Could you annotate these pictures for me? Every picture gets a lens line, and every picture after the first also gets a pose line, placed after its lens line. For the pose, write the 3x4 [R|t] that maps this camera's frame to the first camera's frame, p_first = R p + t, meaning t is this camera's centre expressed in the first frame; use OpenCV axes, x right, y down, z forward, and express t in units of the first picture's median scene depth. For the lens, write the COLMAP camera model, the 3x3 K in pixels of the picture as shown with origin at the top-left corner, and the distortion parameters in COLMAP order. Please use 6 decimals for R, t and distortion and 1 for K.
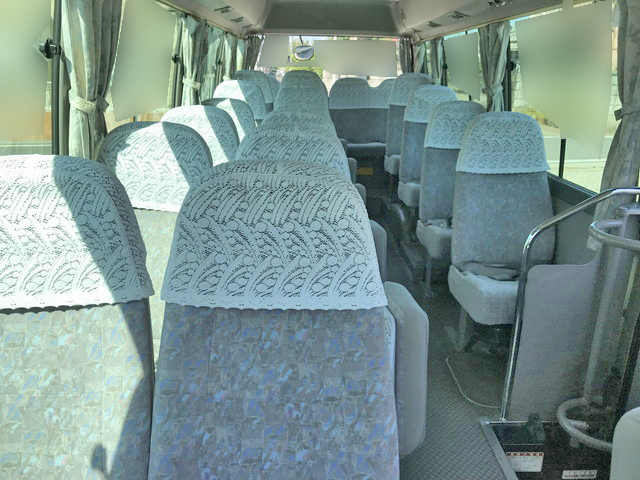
lens RADIAL K [[529.6, 0, 320.2], [0, 529.6, 231.6], [0, 0, 1]] dist [0.008764, 0.002559]
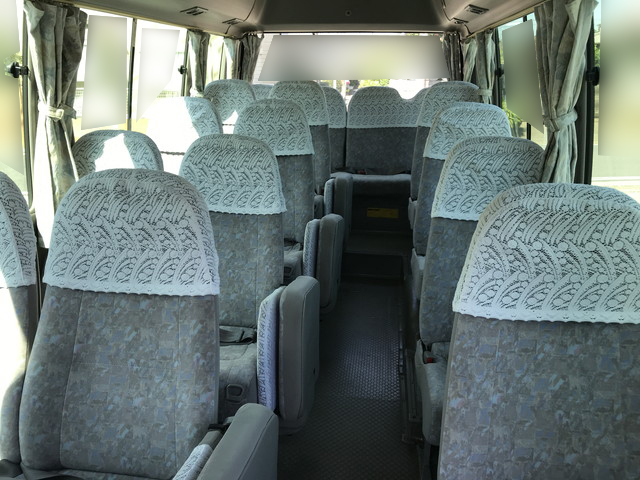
lens RADIAL K [[540.6, 0, 313.1], [0, 540.6, 240.0], [0, 0, 1]] dist [0.011357, 0.003759]
pose [[0.988618, 0.032314, -0.146939, 0.156079], [-0.031228, 0.999465, 0.009693, -0.135329], [0.147173, -0.004995, 0.989098, 0.392088]]
